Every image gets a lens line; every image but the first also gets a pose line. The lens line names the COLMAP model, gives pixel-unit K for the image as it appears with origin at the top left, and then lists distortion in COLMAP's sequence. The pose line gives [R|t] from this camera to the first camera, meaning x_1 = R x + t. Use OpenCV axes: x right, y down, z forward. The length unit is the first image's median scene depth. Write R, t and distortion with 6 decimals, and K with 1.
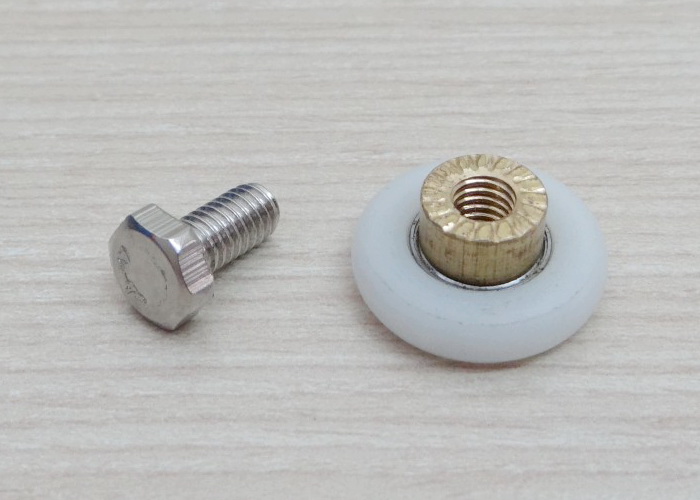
lens RADIAL K [[1175.2, 0, 347.9], [0, 1175.2, 254.0], [0, 0, 1]] dist [-0.035528, 0.000000]
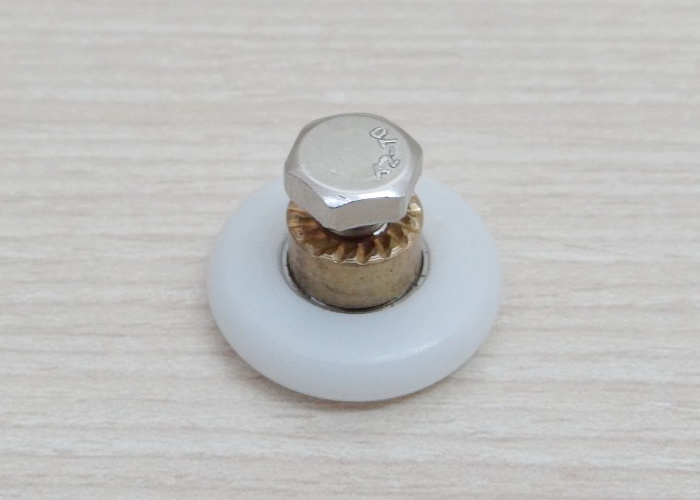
lens RADIAL K [[1269.0, 0, 348.0], [0, 1269.0, 246.6], [0, 0, 1]] dist [0.020534, 0.000000]
pose [[0.999786, 0.014548, 0.014720, 0.332860], [-0.014639, 0.999874, 0.006078, -0.119584], [-0.014630, -0.006292, 0.999873, 0.067628]]
